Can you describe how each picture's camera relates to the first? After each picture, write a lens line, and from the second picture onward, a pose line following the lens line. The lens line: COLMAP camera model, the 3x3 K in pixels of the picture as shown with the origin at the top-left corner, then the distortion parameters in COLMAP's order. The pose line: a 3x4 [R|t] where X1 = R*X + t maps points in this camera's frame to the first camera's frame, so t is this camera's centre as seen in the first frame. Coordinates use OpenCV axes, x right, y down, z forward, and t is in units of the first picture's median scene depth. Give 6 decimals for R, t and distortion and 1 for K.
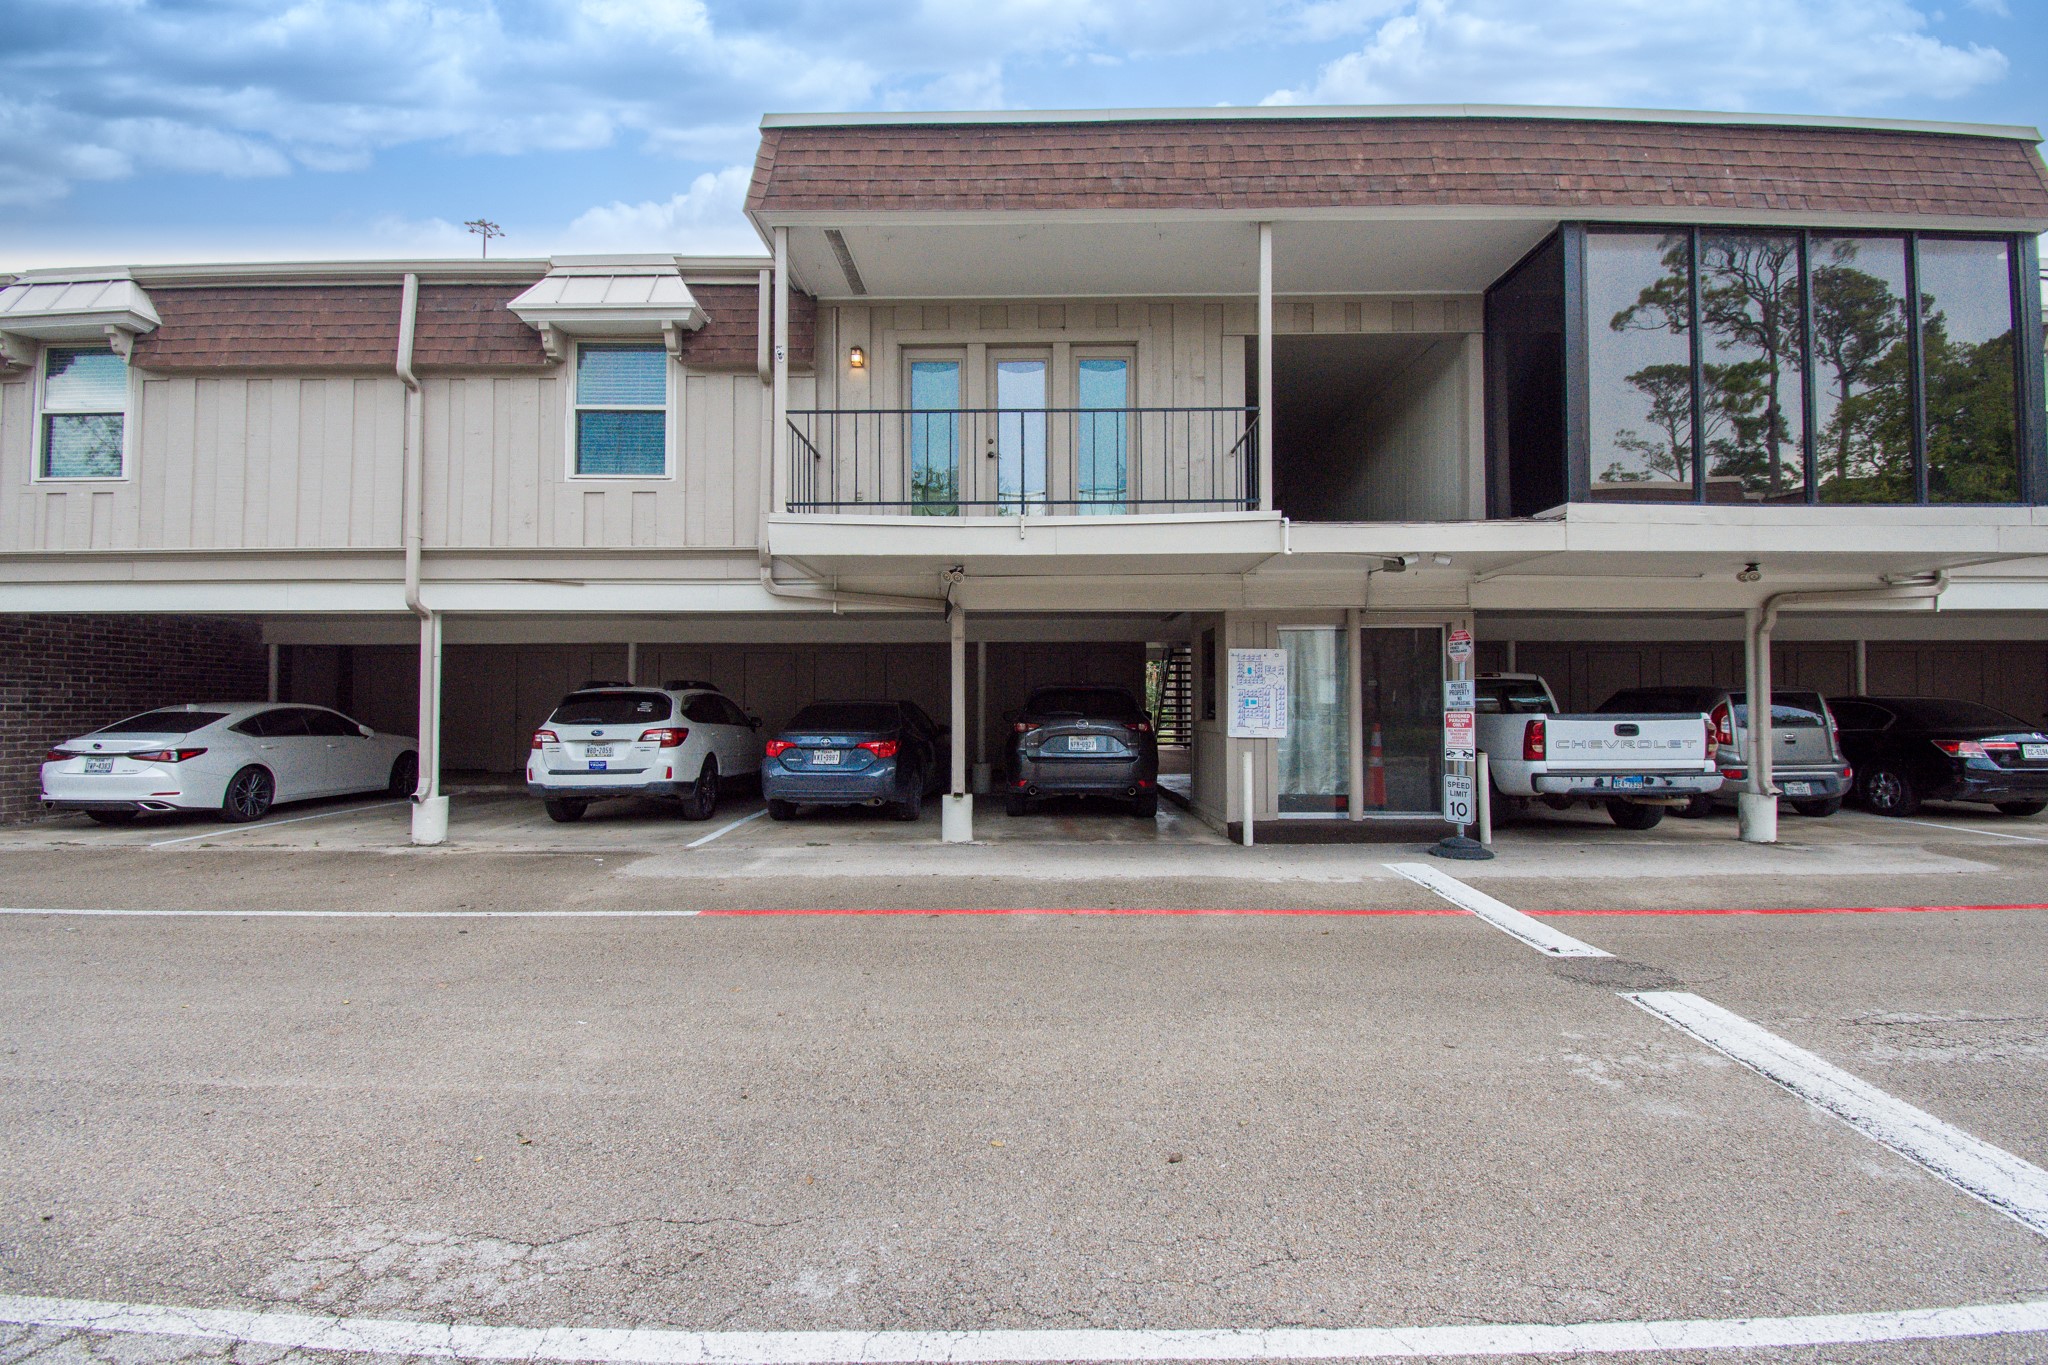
lens RADIAL K [[899.3, 0, 1026.7], [0, 899.3, 679.9], [0, 0, 1]] dist [0.023304, -0.027356]
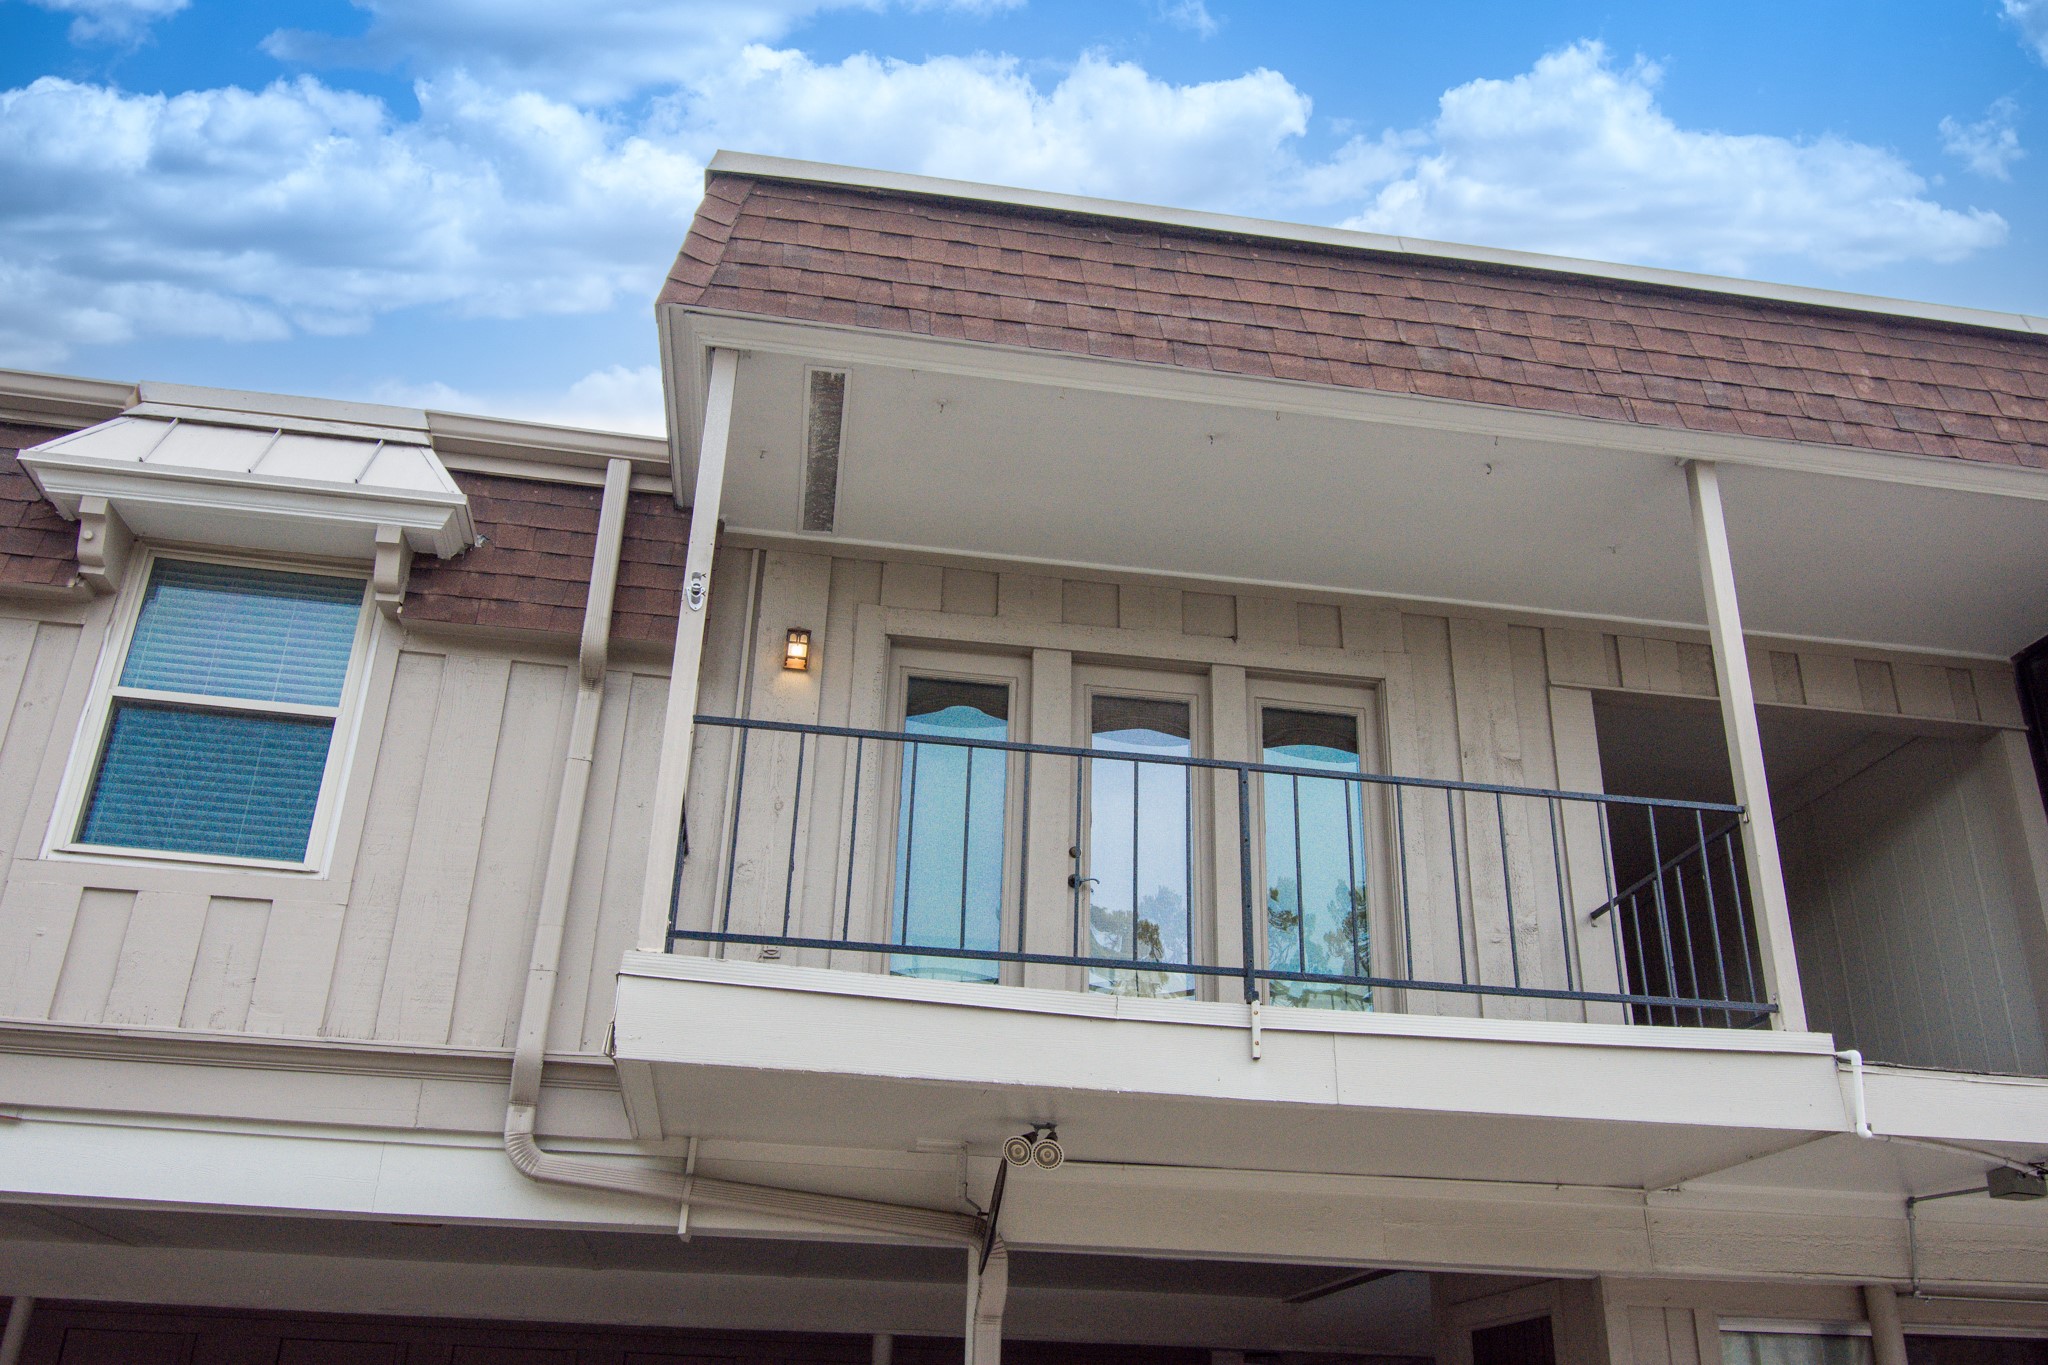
lens RADIAL K [[1666.4, 0, 1026.6], [0, 1666.4, 714.0], [0, 0, 1]] dist [-0.001383, -0.008251]
pose [[0.986330, 0.093877, 0.135428, -0.192489], [-0.032496, 0.916526, -0.398652, 0.001717], [-0.161548, 0.388801, 0.907048, 0.244424]]
